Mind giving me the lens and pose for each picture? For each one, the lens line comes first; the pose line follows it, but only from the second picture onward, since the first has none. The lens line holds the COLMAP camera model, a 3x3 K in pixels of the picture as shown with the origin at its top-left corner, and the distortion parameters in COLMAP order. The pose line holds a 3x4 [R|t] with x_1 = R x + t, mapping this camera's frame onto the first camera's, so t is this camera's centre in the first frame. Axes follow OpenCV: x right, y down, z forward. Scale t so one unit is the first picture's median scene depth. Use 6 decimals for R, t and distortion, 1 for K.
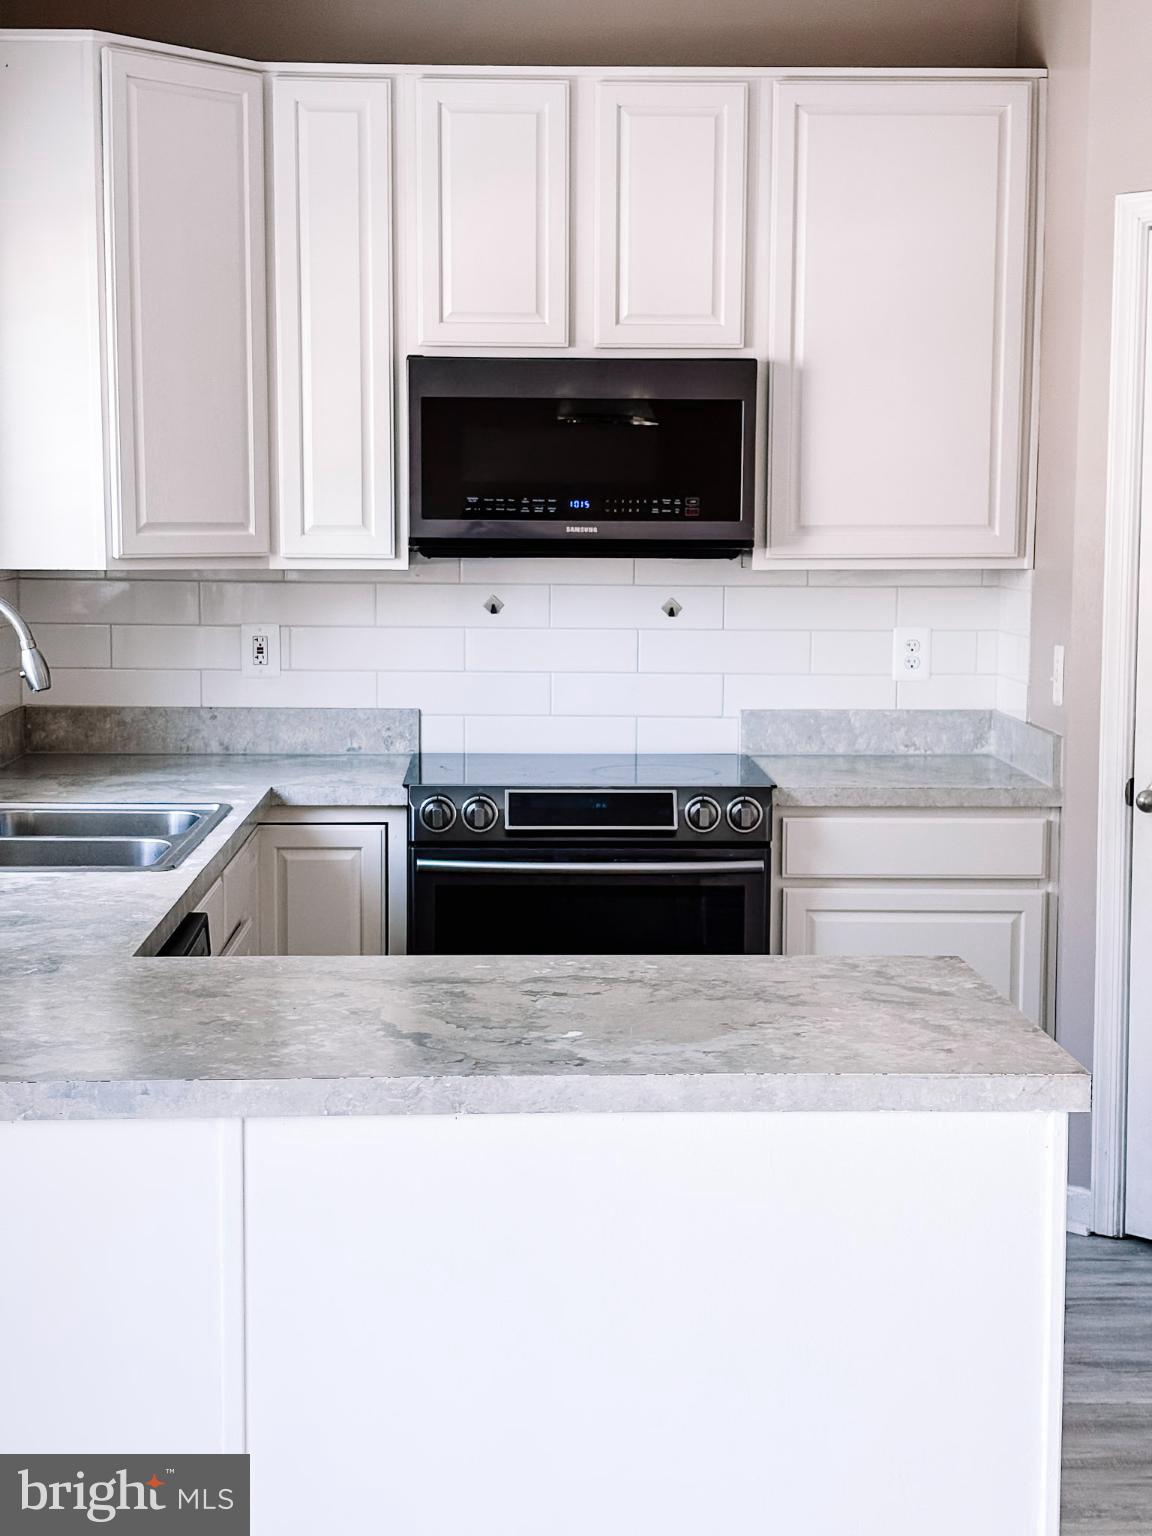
lens RADIAL K [[2340.7, 0, 579.6], [0, 2340.7, 768.4], [0, 0, 1]] dist [0.119532, 0.000000]
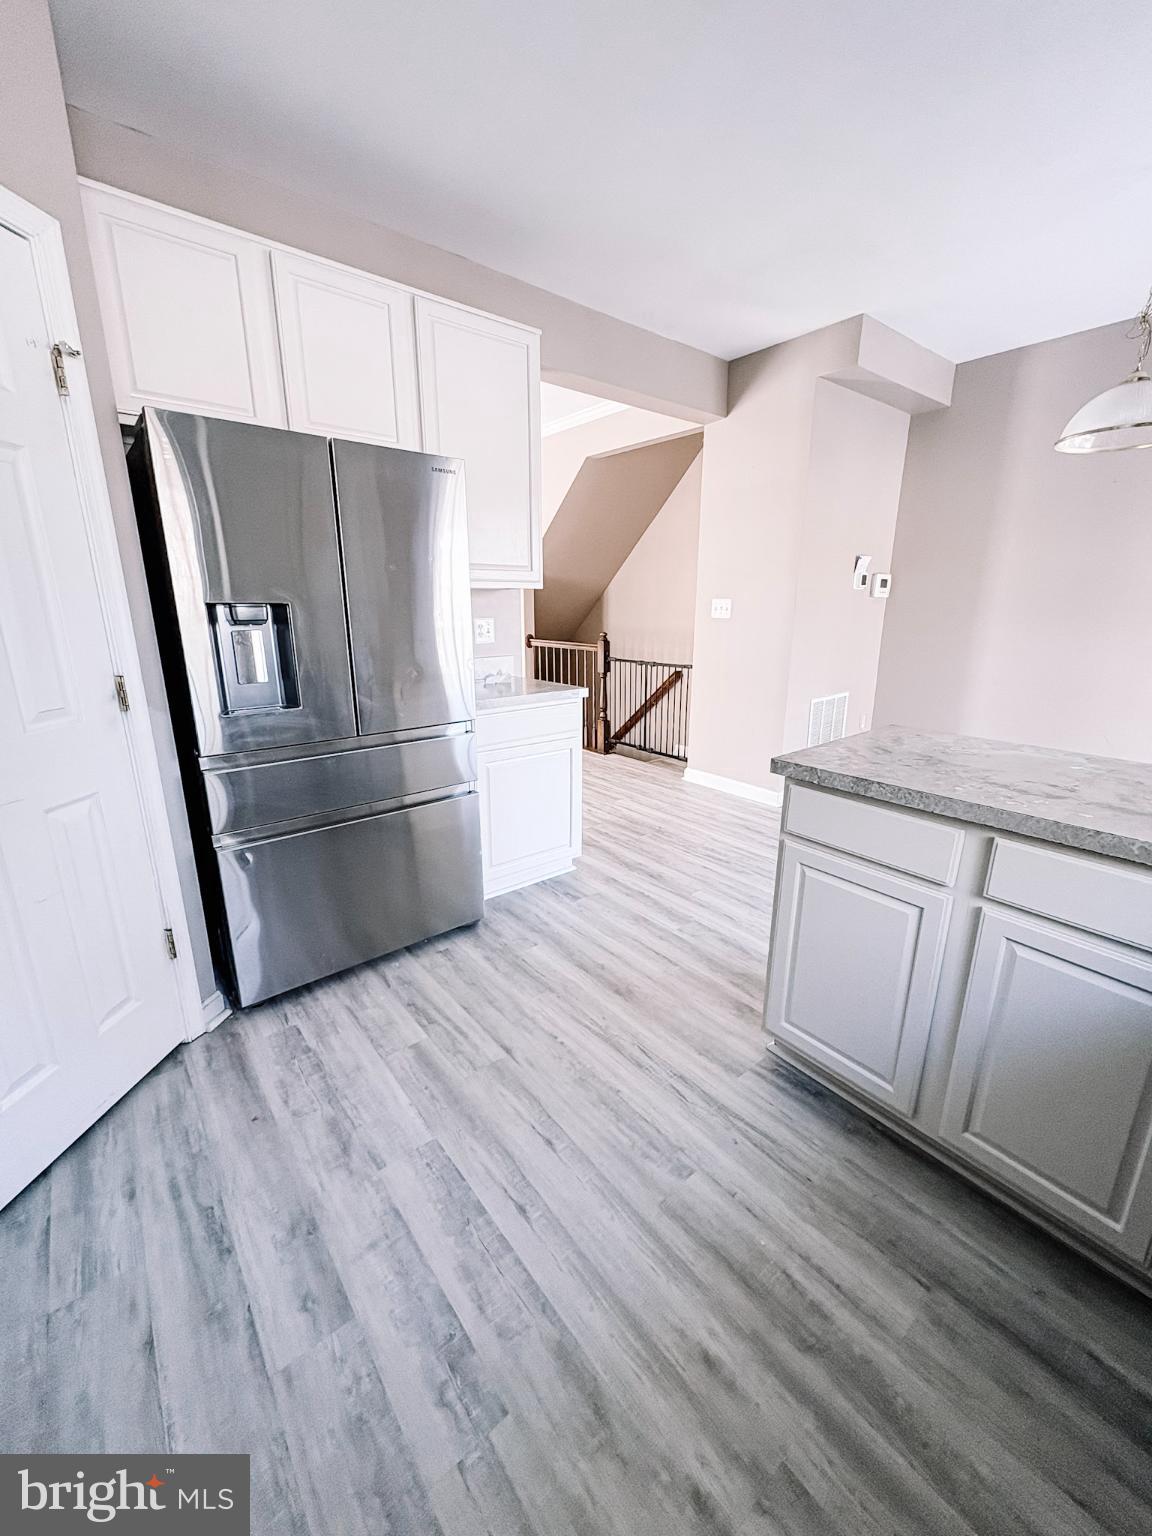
lens RADIAL K [[608.6, 0, 577.3], [0, 608.6, 777.7], [0, 0, 1]] dist [-0.000525, 0.000216]
pose [[-0.609372, -0.224989, 0.760293, -0.076729], [0.080826, 0.936273, 0.341847, -0.053936], [-0.788754, 0.269763, -0.552354, 0.860066]]
